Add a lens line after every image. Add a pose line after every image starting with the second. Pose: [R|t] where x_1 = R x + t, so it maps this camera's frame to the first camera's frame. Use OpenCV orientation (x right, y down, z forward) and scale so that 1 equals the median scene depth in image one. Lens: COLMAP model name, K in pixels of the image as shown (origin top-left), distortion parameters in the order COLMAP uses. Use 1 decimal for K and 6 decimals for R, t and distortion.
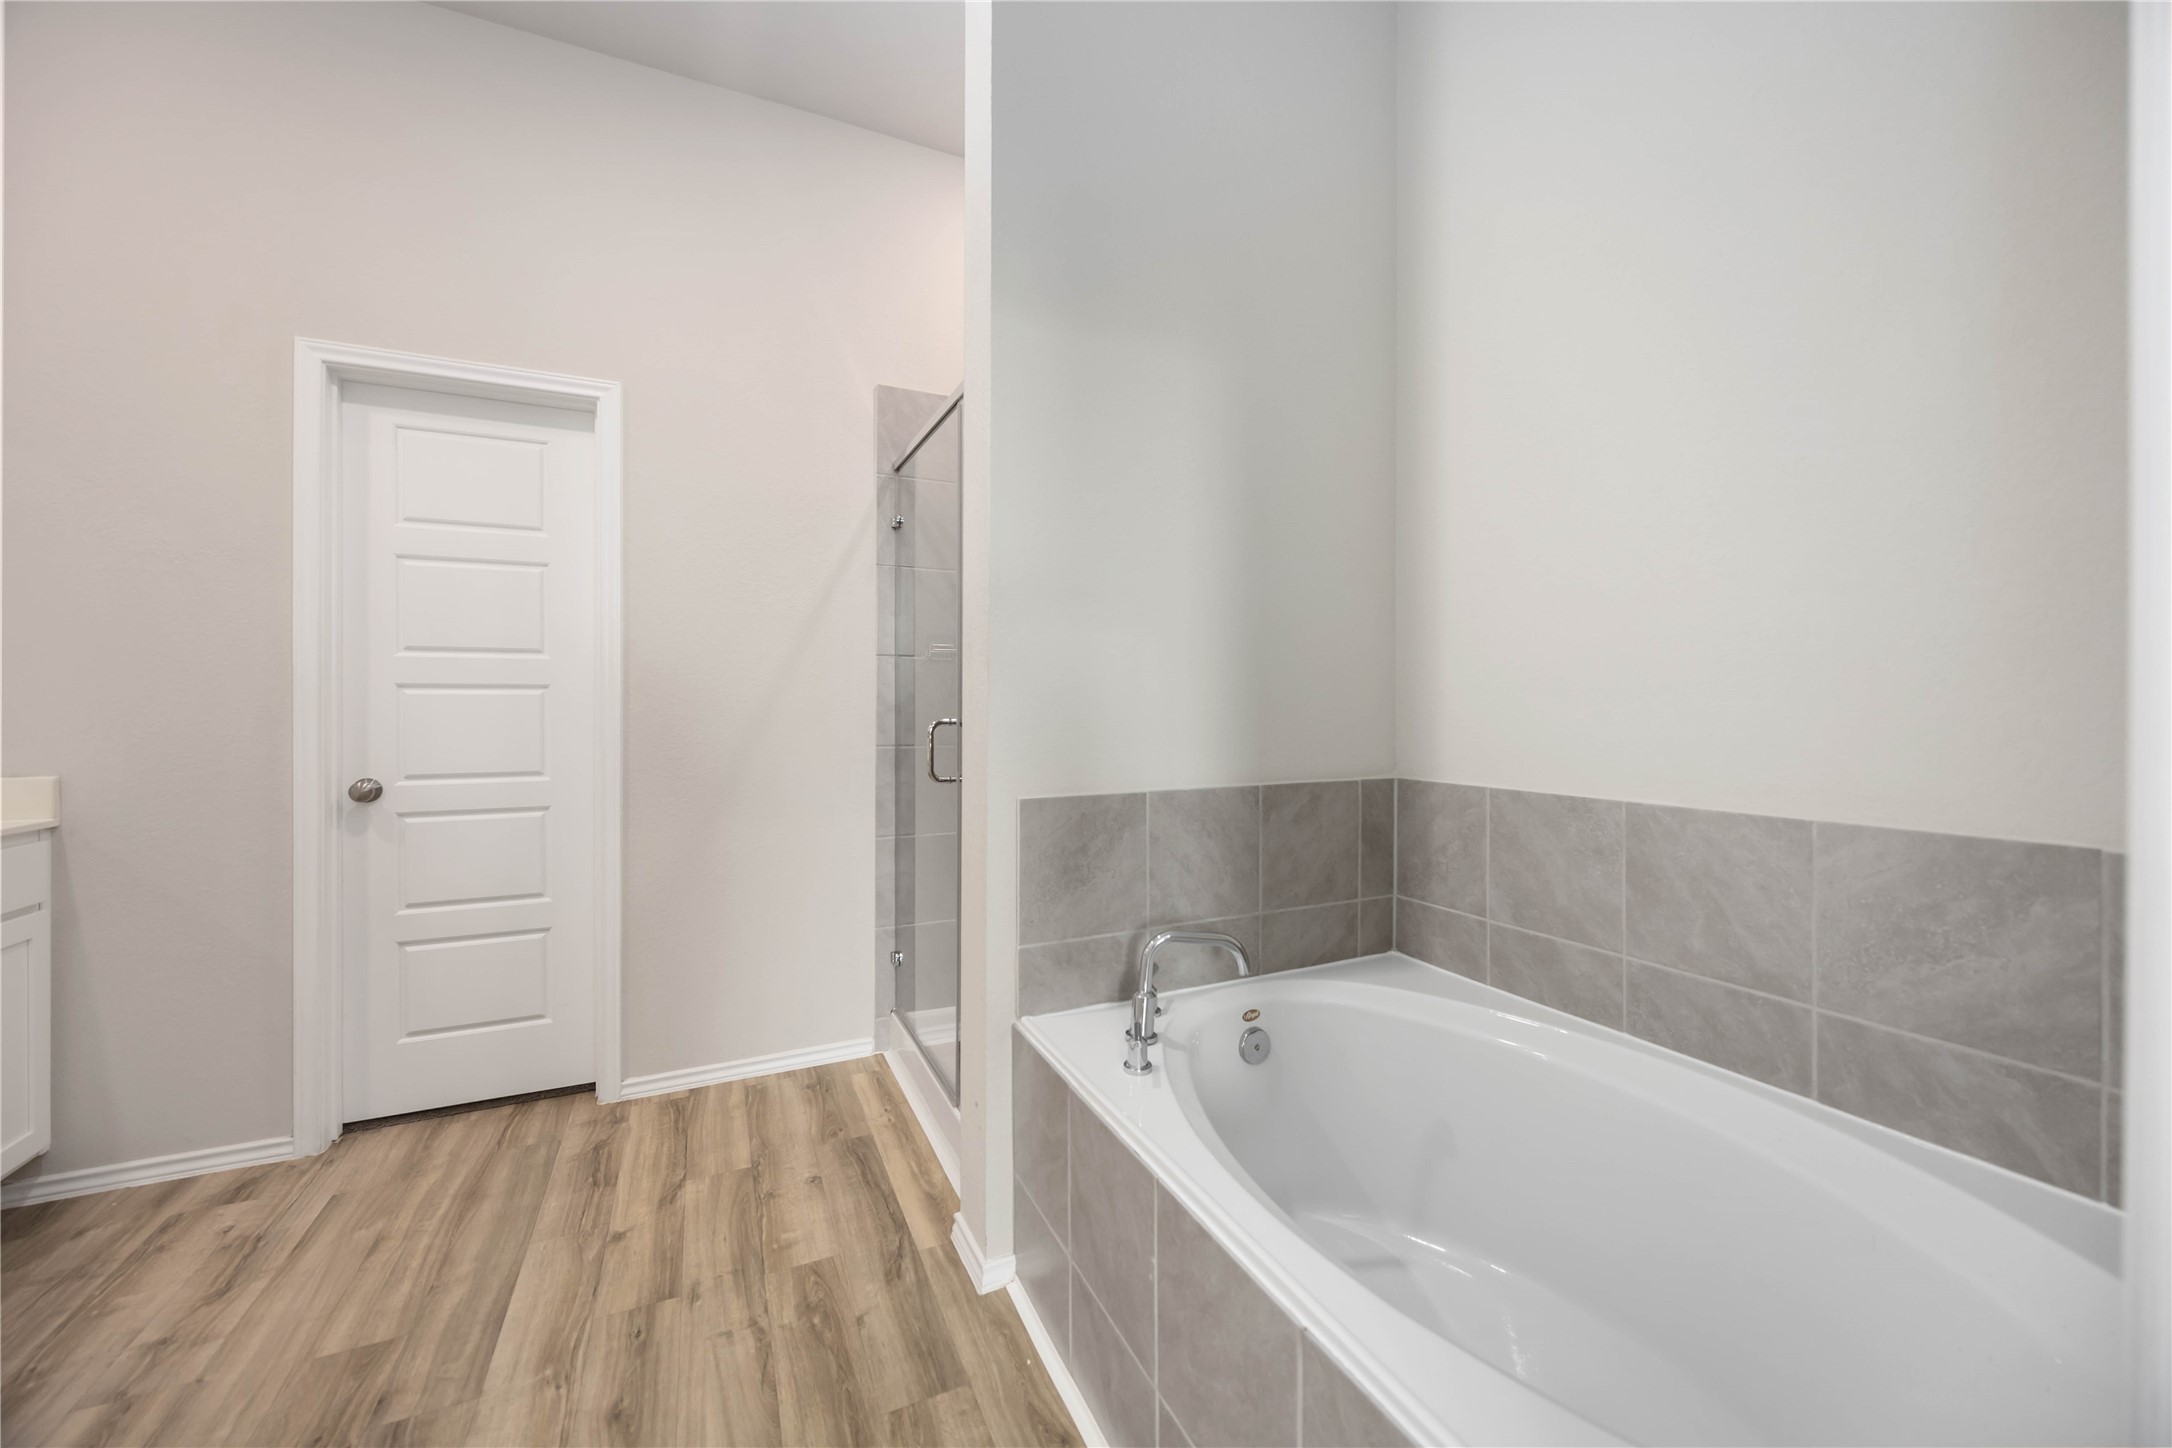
lens RADIAL K [[830.0, 0, 1085.9], [0, 830.0, 708.5], [0, 0, 1]] dist [-0.001173, 0.000540]
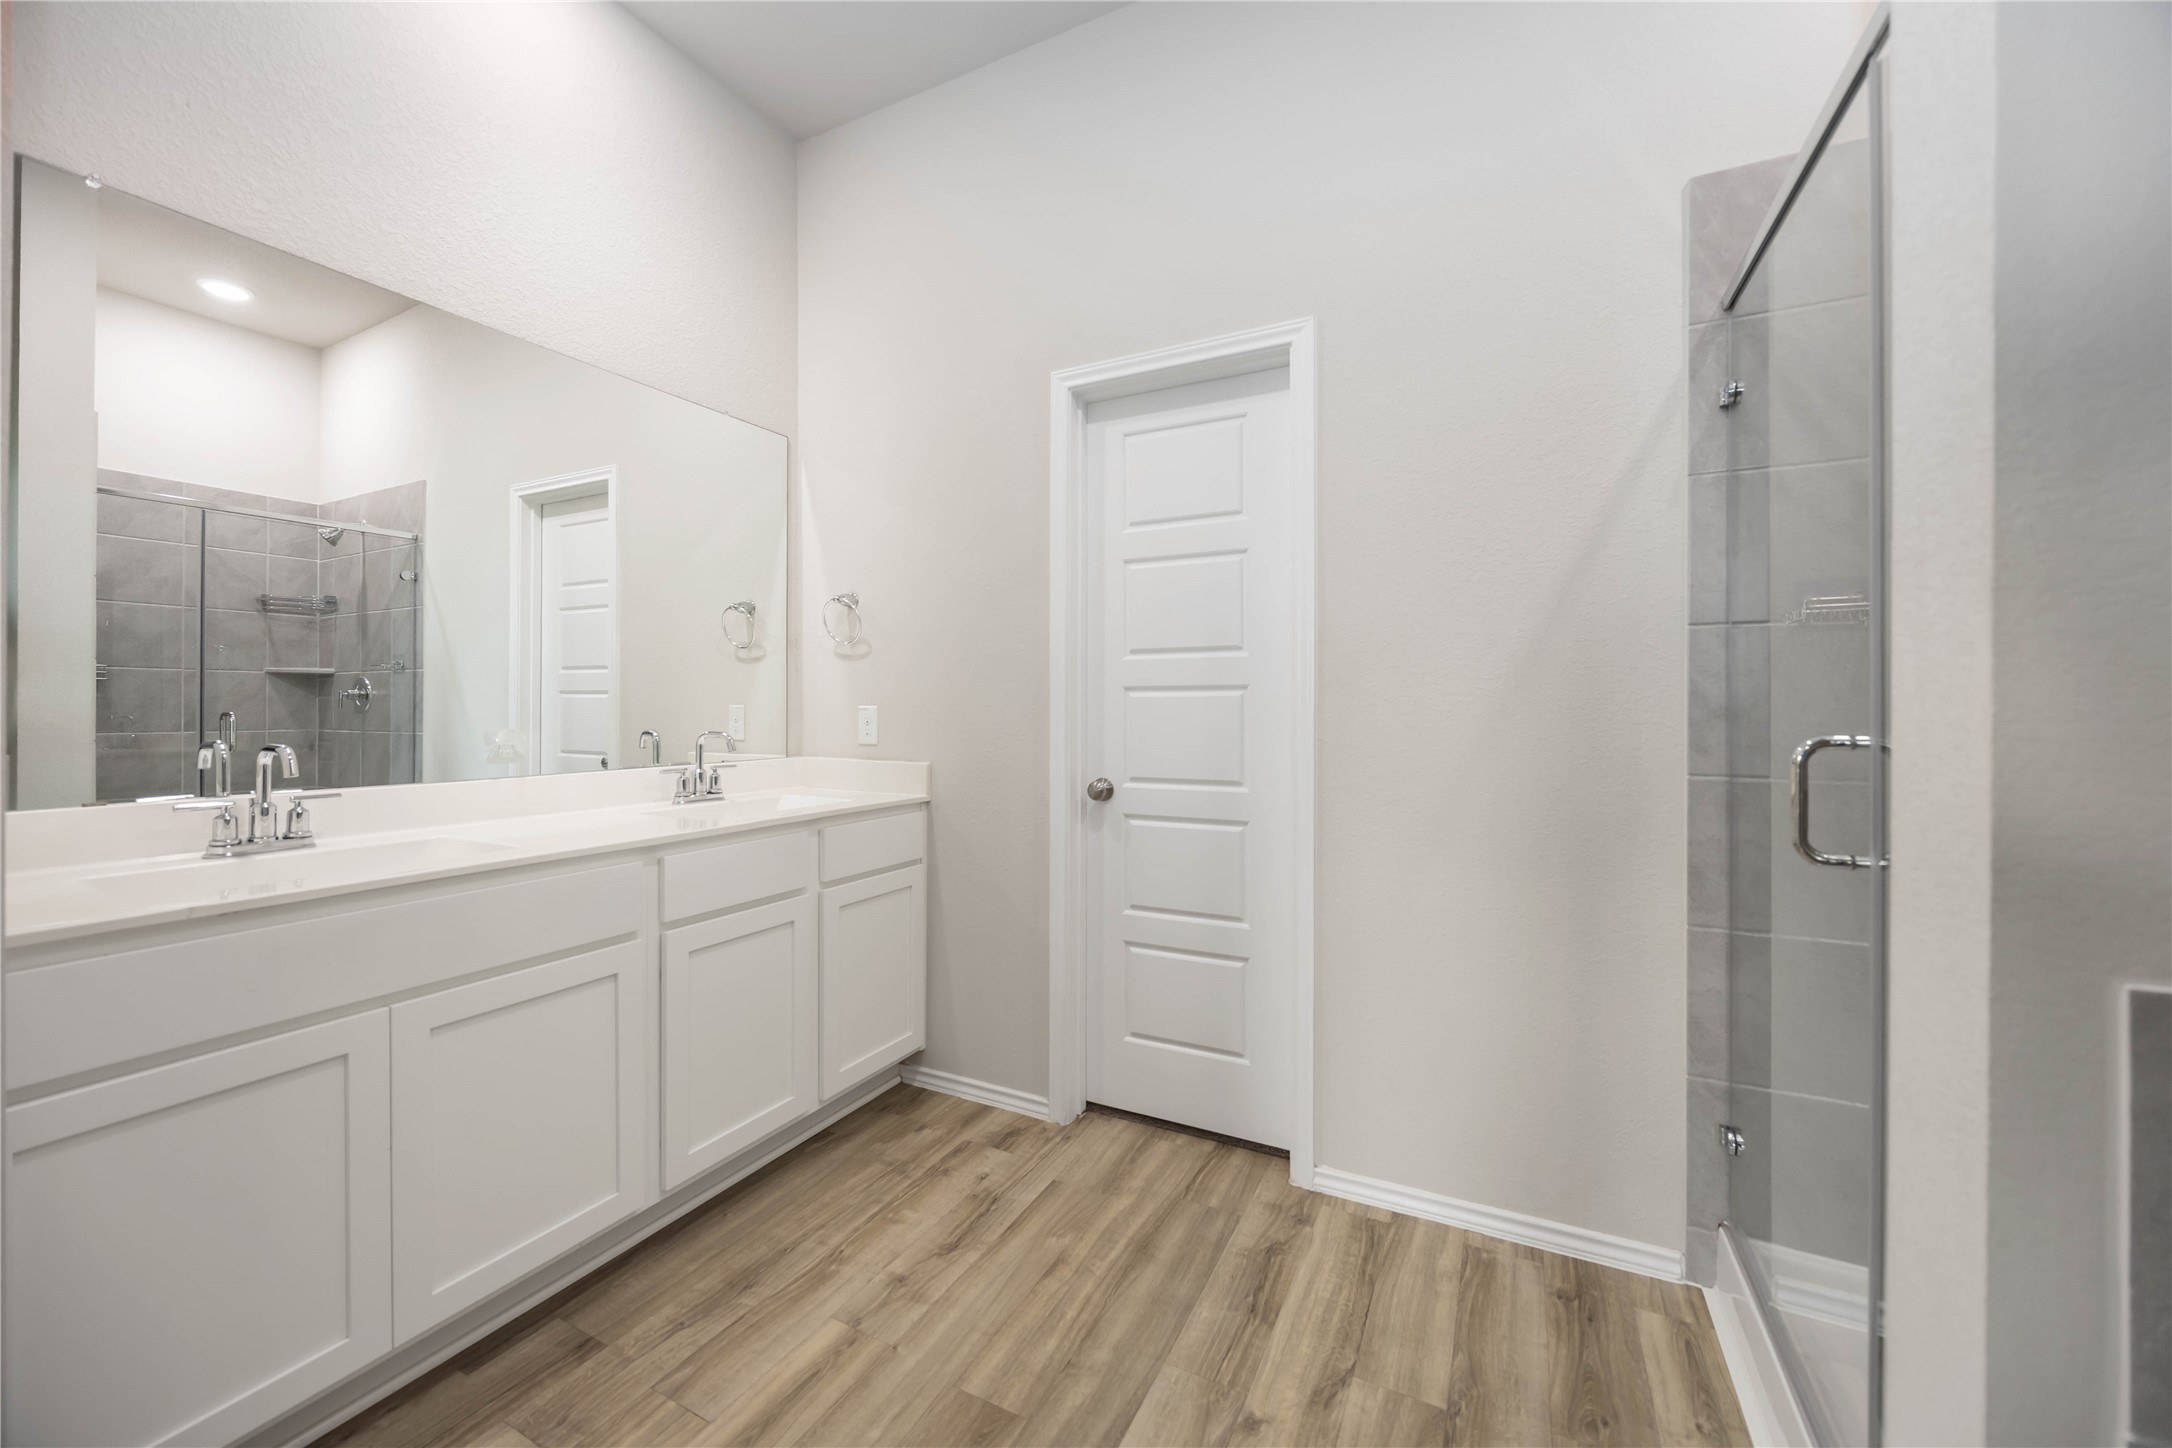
lens RADIAL K [[830.0, 0, 1083.8], [0, 830.0, 704.7], [0, 0, 1]] dist [-0.001173, 0.000540]
pose [[0.612713, -0.002617, -0.790301, -0.053589], [-0.003709, 0.999974, -0.006188, -0.001470], [0.790297, 0.006723, 0.612688, 0.337689]]
